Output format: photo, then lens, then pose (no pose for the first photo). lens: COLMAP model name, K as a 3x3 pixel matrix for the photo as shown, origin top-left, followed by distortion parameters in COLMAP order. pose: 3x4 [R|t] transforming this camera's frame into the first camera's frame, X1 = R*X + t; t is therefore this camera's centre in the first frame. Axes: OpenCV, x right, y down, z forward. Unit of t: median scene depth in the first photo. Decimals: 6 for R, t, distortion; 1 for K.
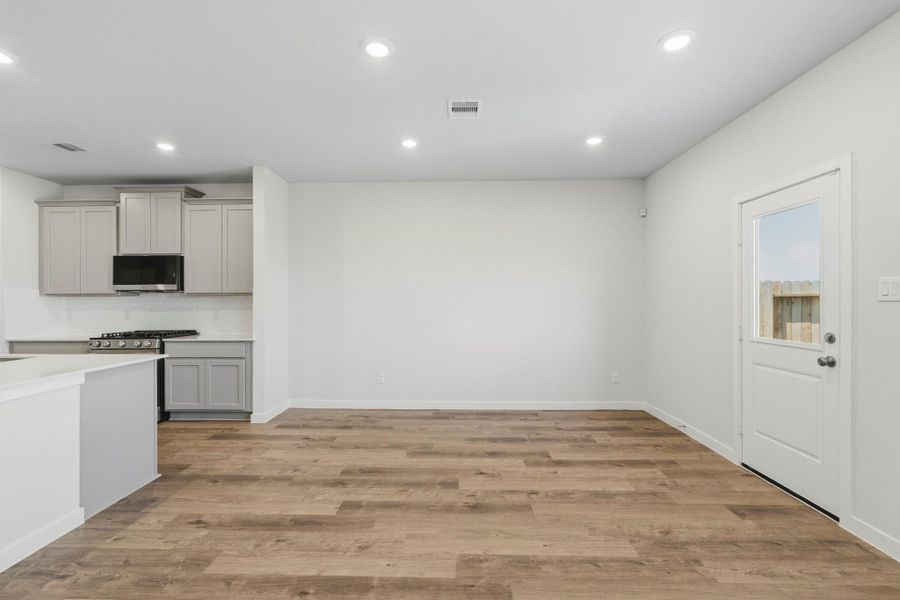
lens RADIAL K [[396.3, 0, 450.0], [0, 396.3, 300.0], [0, 0, 1]] dist [0.000404, -0.000191]
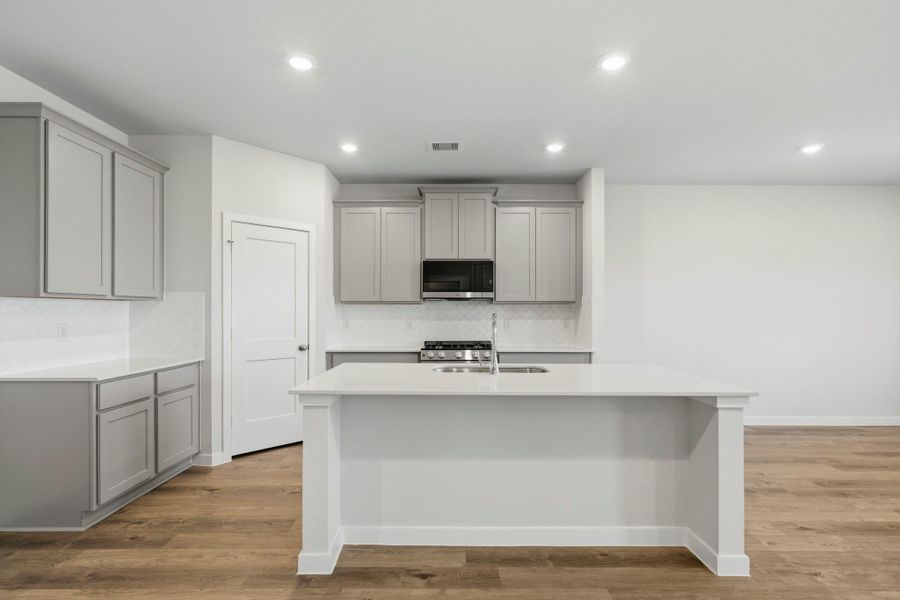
lens RADIAL K [[451.3, 0, 448.1], [0, 451.3, 312.0], [0, 0, 1]] dist [-0.001549, 0.000352]
pose [[0.999596, 0.005974, 0.027803, -0.826116], [-0.006064, 0.999977, 0.003149, 0.005344], [-0.027784, -0.003316, 0.999608, -0.063856]]
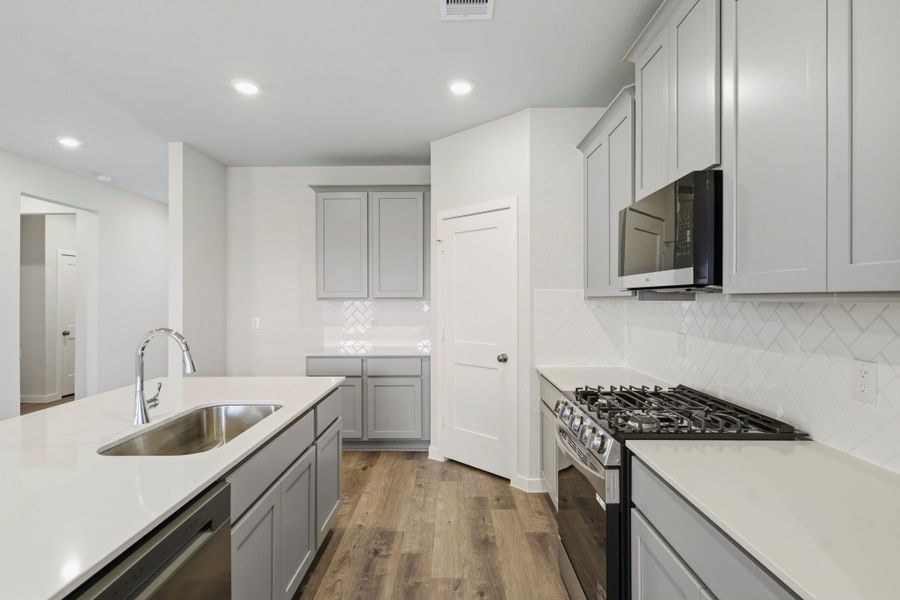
lens RADIAL K [[465.6, 0, 450.0], [0, 465.6, 300.0], [0, 0, 1]] dist [-0.002656, -0.000776]
pose [[0.018785, 0.006790, -0.999800, -0.335946], [0.005586, 0.999961, 0.006896, -0.017072], [0.999808, -0.005715, 0.018746, 0.806319]]
